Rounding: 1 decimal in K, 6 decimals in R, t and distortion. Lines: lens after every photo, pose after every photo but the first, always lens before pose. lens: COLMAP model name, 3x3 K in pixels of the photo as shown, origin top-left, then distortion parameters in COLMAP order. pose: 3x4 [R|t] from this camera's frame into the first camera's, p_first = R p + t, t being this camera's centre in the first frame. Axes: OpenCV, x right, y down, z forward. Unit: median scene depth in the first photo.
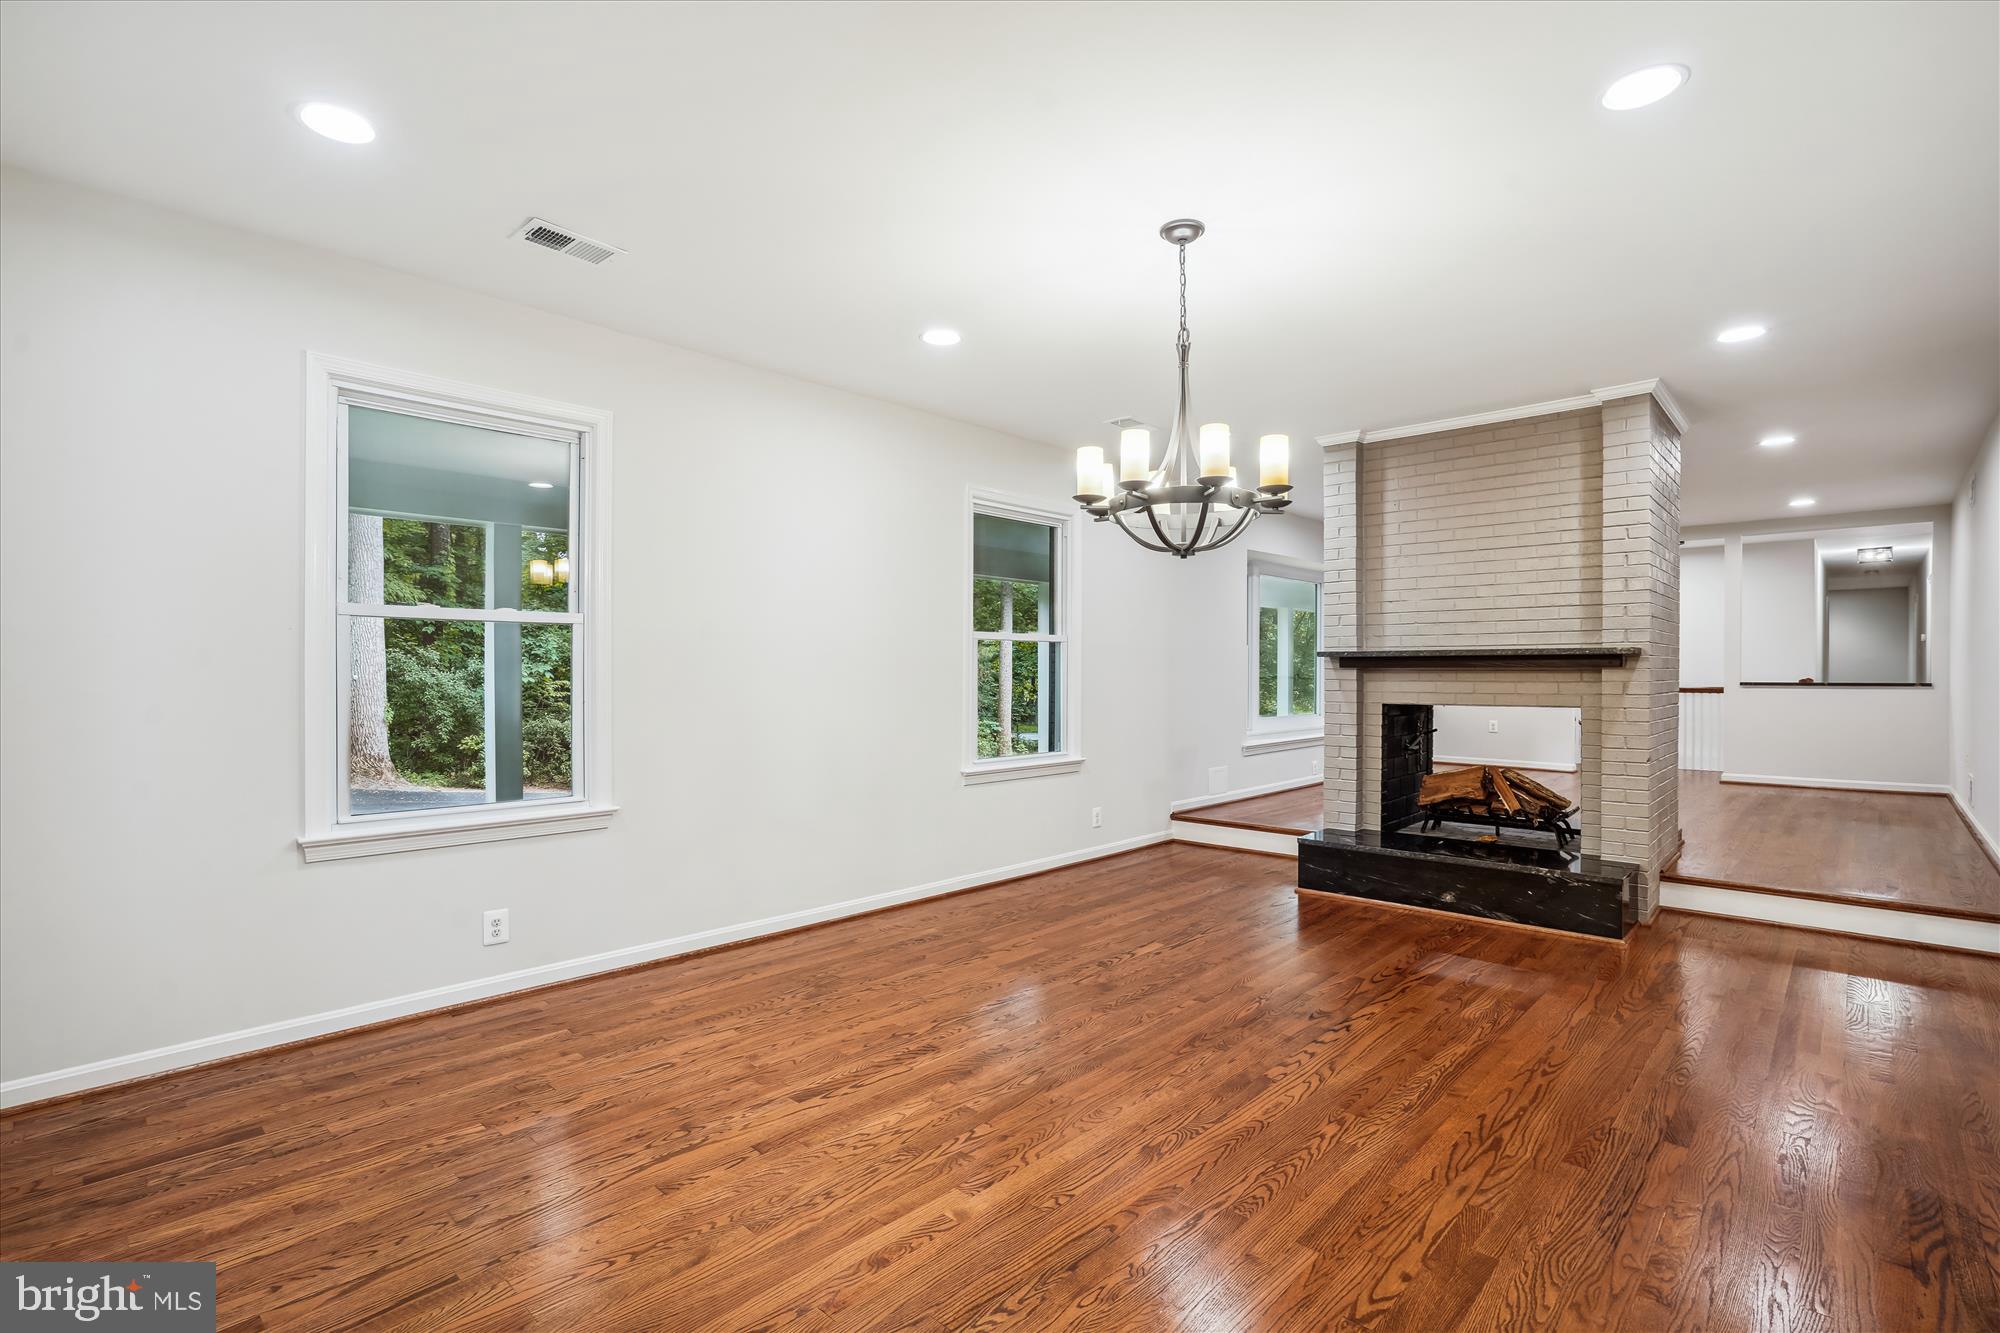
lens RADIAL K [[920.6, 0, 1002.6], [0, 920.6, 669.5], [0, 0, 1]] dist [-0.051548, 0.021817]
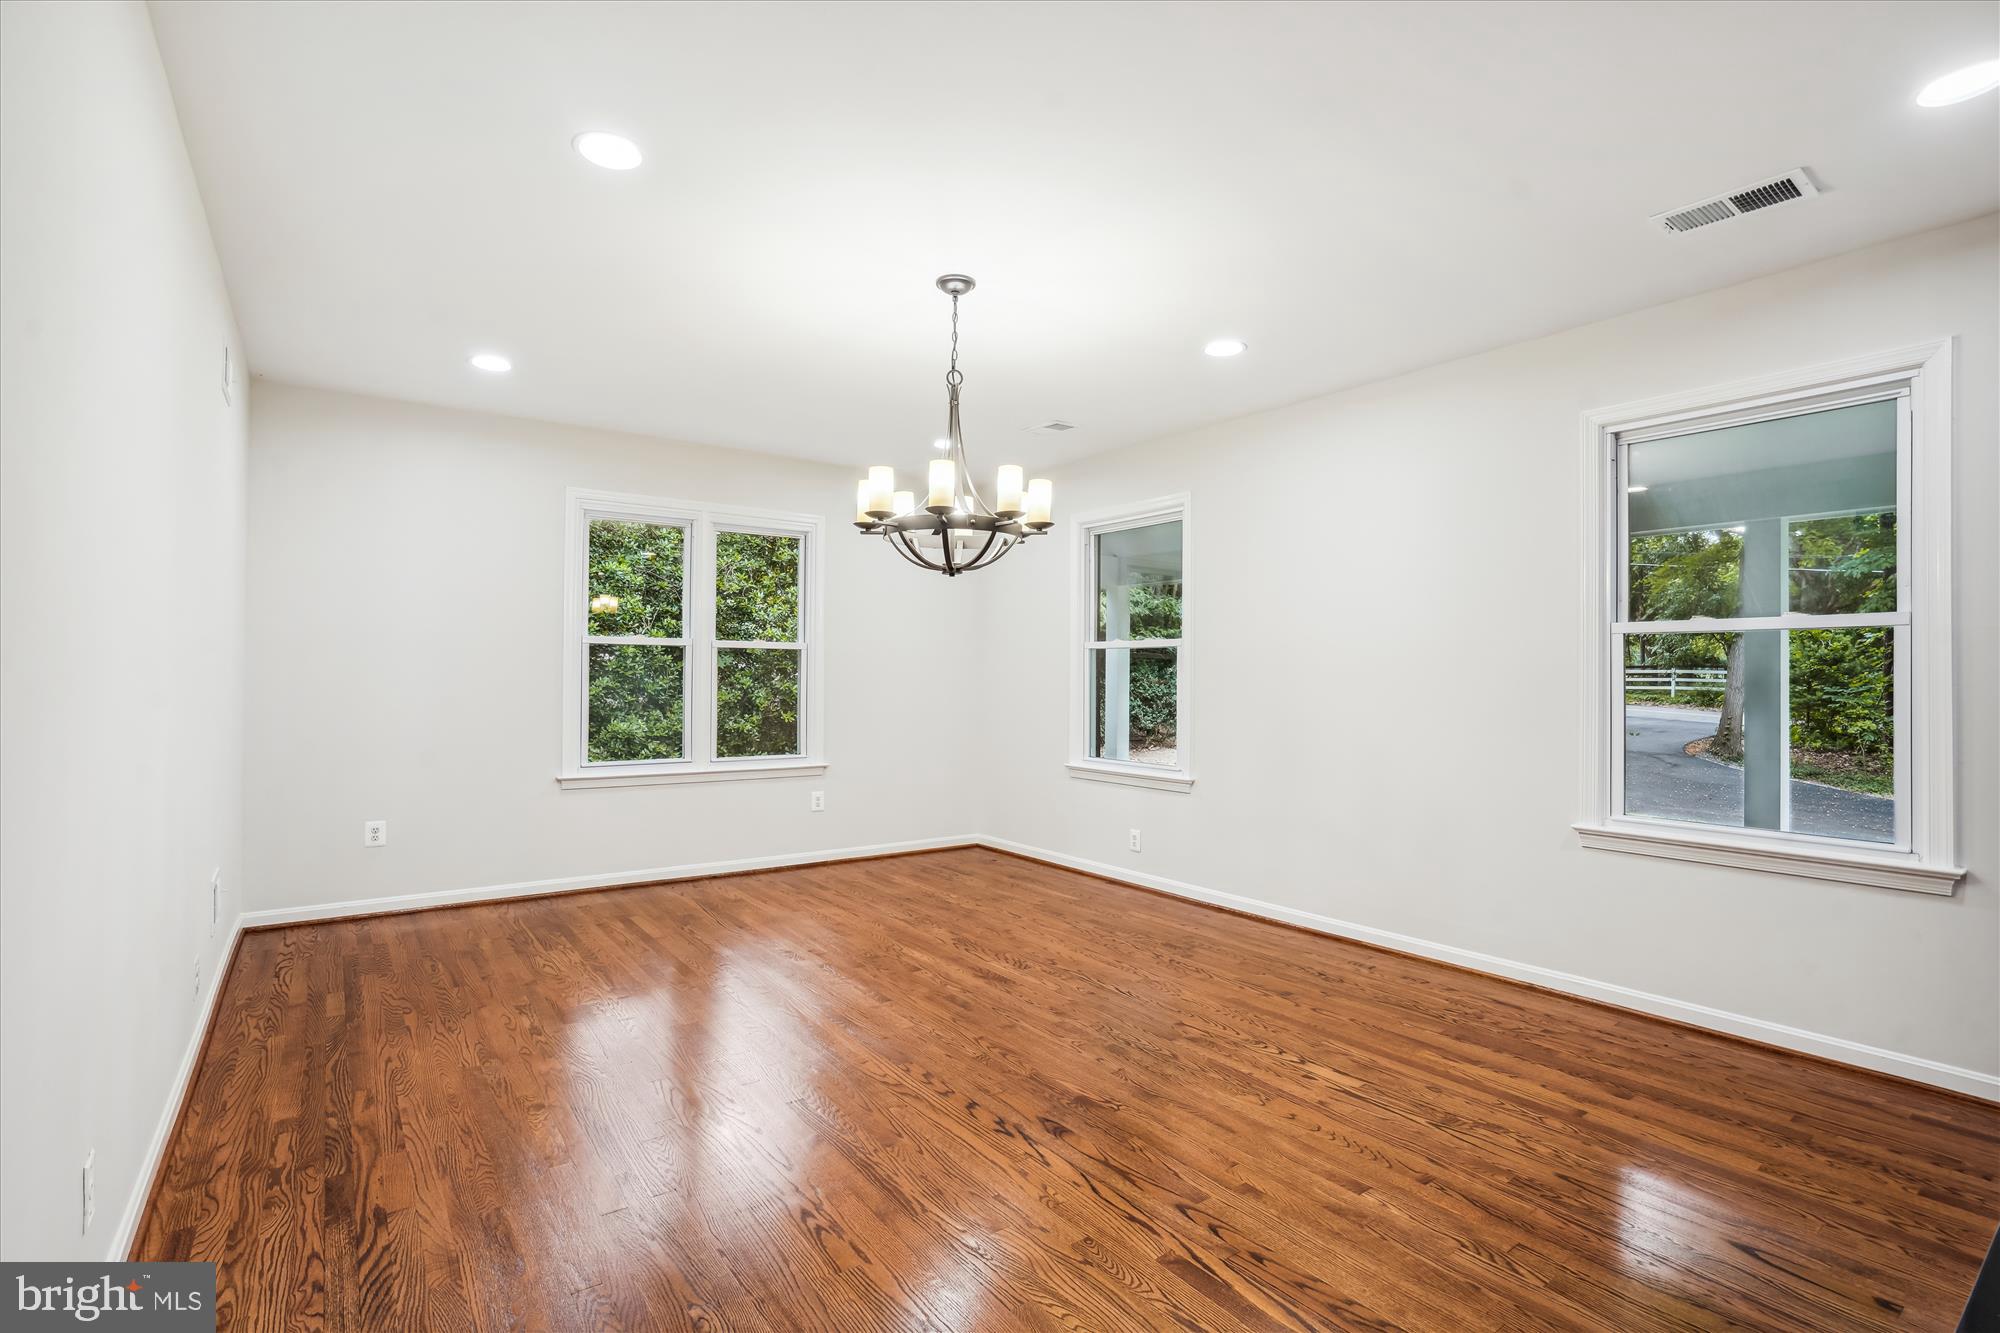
lens RADIAL K [[920.6, 0, 1002.6], [0, 920.6, 669.5], [0, 0, 1]] dist [-0.051548, 0.021817]
pose [[-0.170036, -0.007061, -0.985413, 1.078954], [0.001373, 0.999972, -0.007402, -0.004723], [0.985437, -0.002611, -0.170021, 1.047430]]
